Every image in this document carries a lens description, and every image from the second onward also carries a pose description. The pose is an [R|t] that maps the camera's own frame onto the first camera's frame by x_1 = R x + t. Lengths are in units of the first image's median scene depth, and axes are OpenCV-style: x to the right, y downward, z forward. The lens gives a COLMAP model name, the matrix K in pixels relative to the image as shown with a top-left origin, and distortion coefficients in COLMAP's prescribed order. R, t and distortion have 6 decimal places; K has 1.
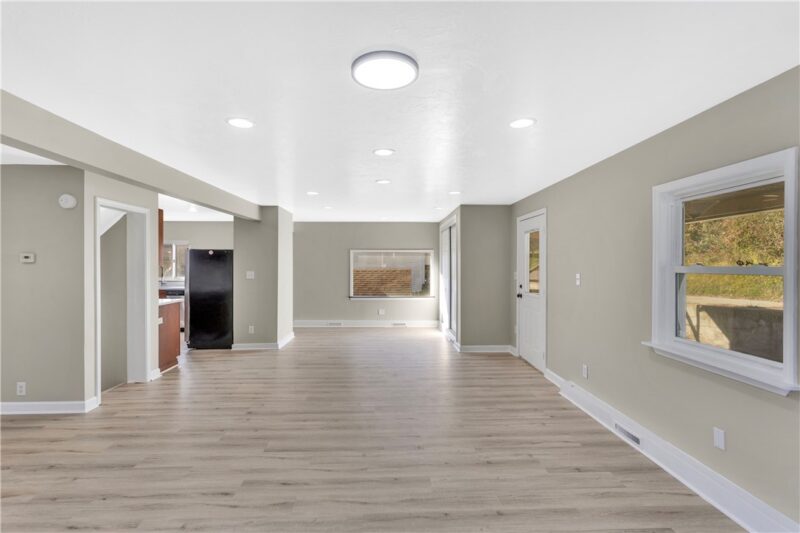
lens RADIAL K [[373.3, 0, 392.4], [0, 373.3, 267.8], [0, 0, 1]] dist [0.001540, 0.001401]
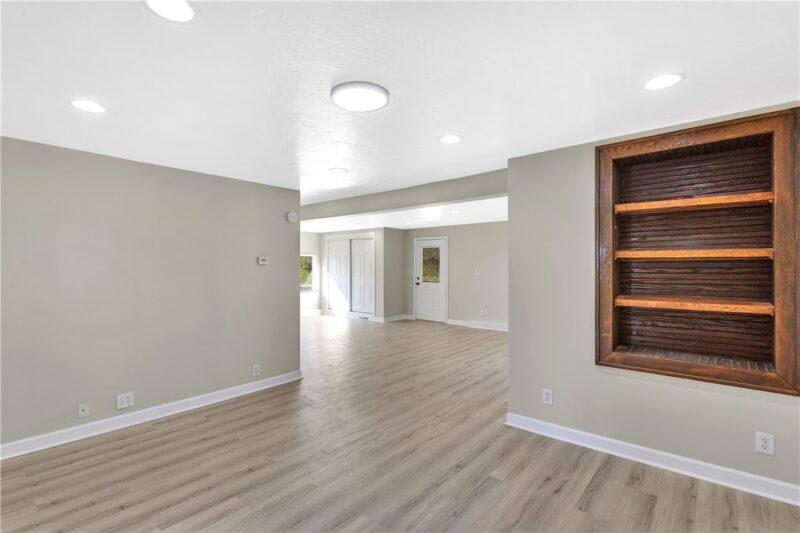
lens RADIAL K [[373.3, 0, 394.1], [0, 373.3, 264.0], [0, 0, 1]] dist [0.001540, 0.001401]
pose [[0.669748, 0.003428, 0.742581, -1.461138], [0.007503, 0.999907, -0.011383, 0.002620], [-0.742551, 0.013195, 0.669660, -0.113880]]
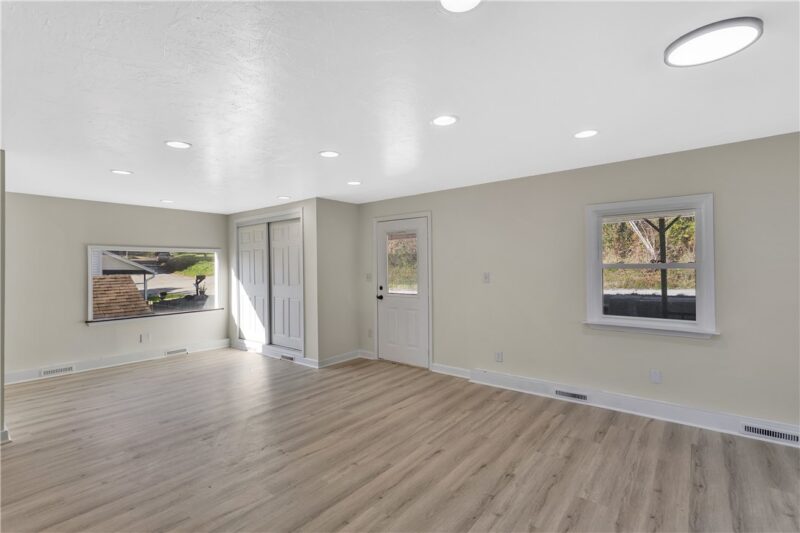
lens RADIAL K [[373.3, 0, 392.9], [0, 373.3, 267.4], [0, 0, 1]] dist [0.001540, 0.001401]
pose [[0.651252, -0.006413, 0.758834, -0.557522], [0.017638, 0.999822, -0.006688, 0.002750], [-0.758657, 0.017739, 0.651249, 0.469865]]
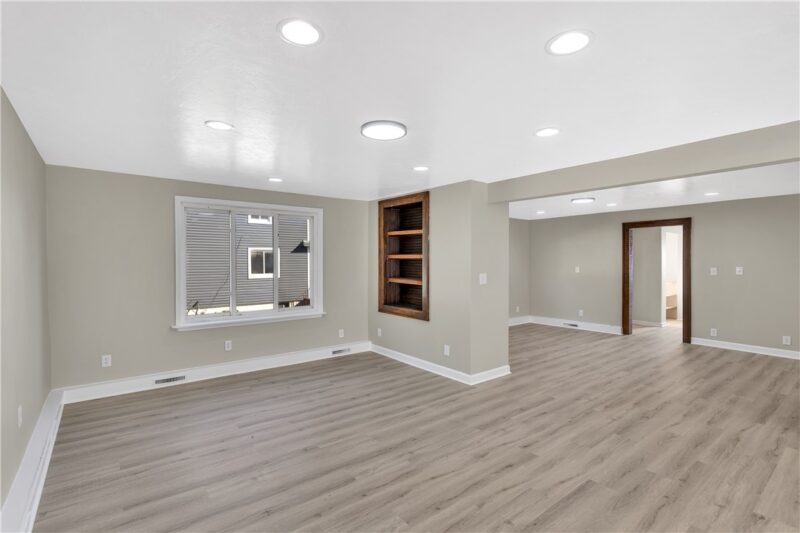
lens RADIAL K [[373.3, 0, 392.8], [0, 373.3, 269.6], [0, 0, 1]] dist [0.001540, 0.001401]
pose [[-0.807122, 0.013305, -0.590234, 0.380212], [-0.002364, 0.999665, 0.025767, -0.008994], [0.590379, 0.022192, -0.806821, 1.028903]]
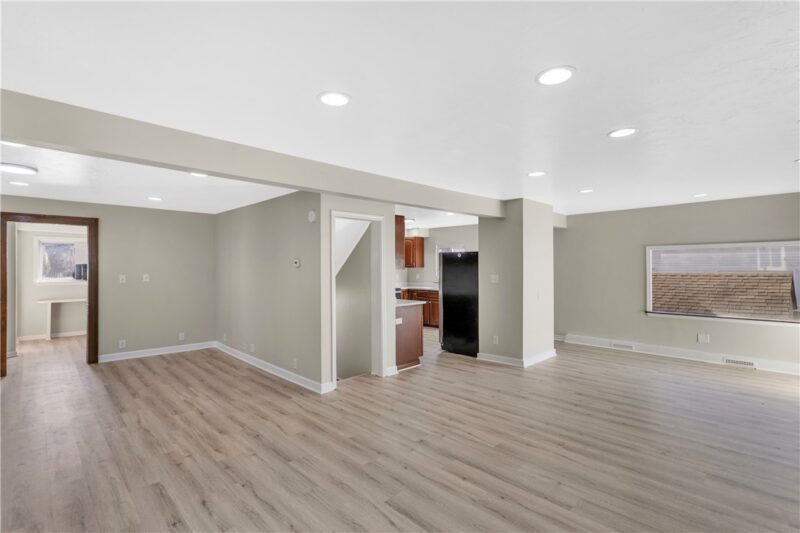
lens RADIAL K [[373.3, 0, 396.1], [0, 373.3, 269.1], [0, 0, 1]] dist [0.001540, 0.001401]
pose [[0.681397, -0.000575, -0.731914, 0.186779], [-0.002230, 0.999993, -0.002862, -0.002882], [0.731911, 0.003582, 0.681391, 0.342265]]
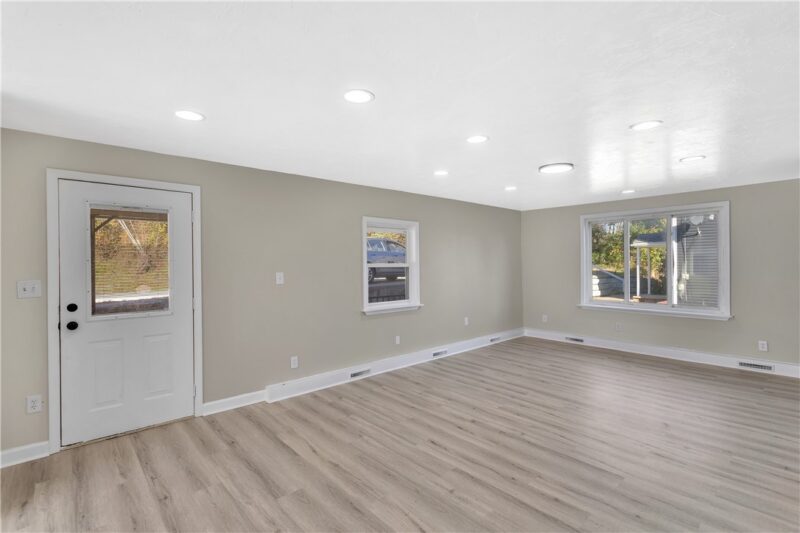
lens RADIAL K [[373.3, 0, 394.6], [0, 373.3, 262.3], [0, 0, 1]] dist [0.001540, 0.001401]
pose [[-0.643449, 0.010088, 0.765423, -0.485755], [0.016280, 0.999867, 0.000508, -0.009204], [-0.765316, 0.012788, -0.643528, 1.419197]]
